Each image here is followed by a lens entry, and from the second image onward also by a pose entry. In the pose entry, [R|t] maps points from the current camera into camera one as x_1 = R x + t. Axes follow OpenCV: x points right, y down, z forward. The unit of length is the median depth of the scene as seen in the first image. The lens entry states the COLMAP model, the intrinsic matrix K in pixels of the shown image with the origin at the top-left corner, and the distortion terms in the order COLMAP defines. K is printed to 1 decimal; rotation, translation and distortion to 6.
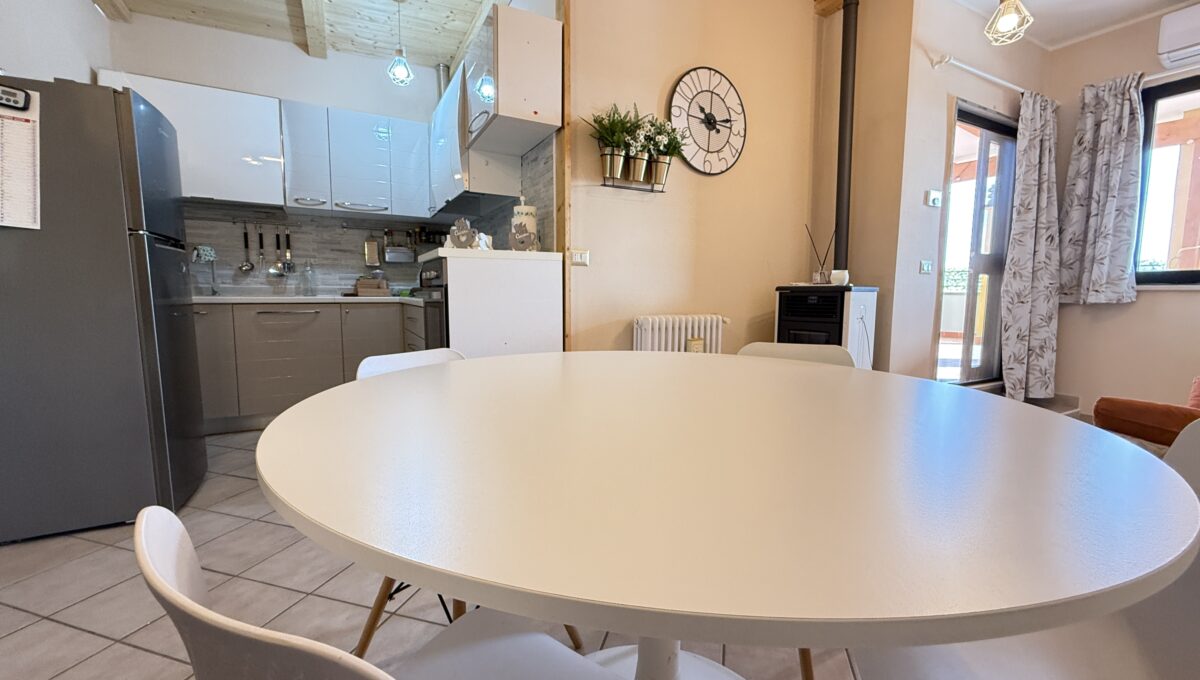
lens RADIAL K [[481.4, 0, 600.0], [0, 481.4, 340.0], [0, 0, 1]] dist [-0.001177, -0.000132]
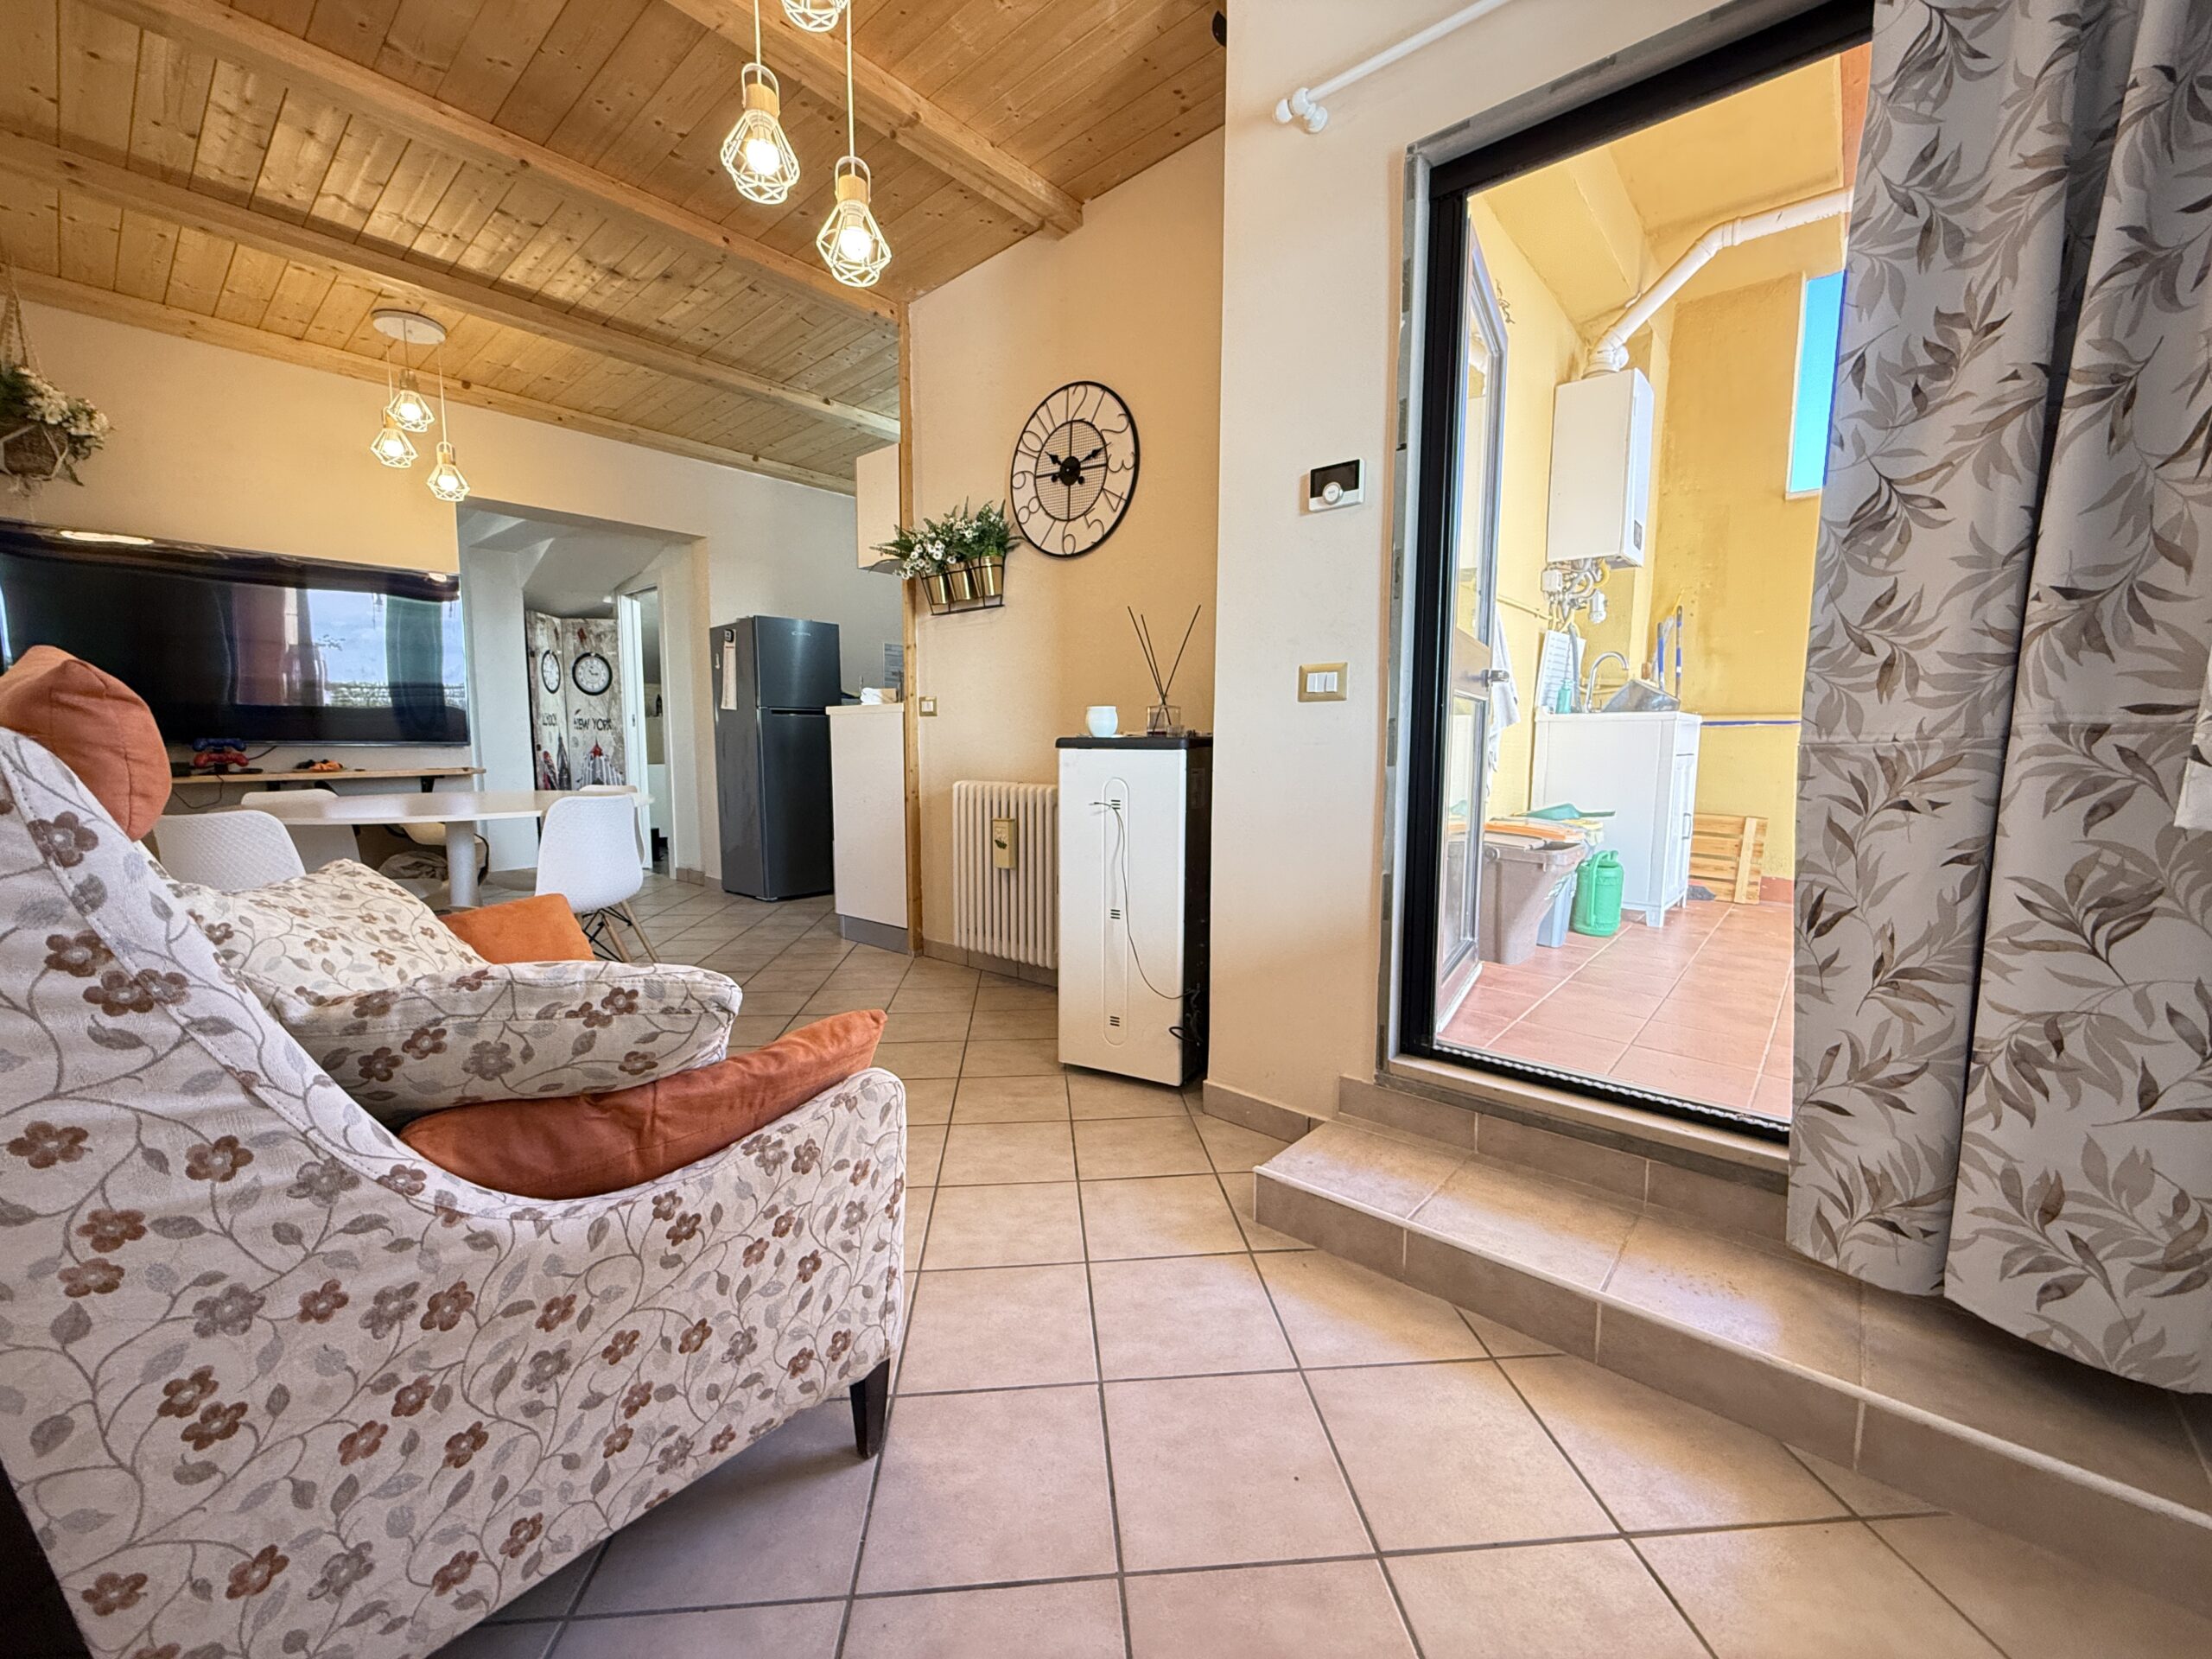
lens RADIAL K [[882.6, 0, 1097.4], [0, 882.6, 829.1], [0, 0, 1]] dist [-0.000377, -0.000111]
pose [[0.353038, 0.090672, -0.931205, 1.257552], [-0.094651, 0.993648, 0.060868, -0.066773], [0.930809, 0.066651, 0.359378, 0.620522]]
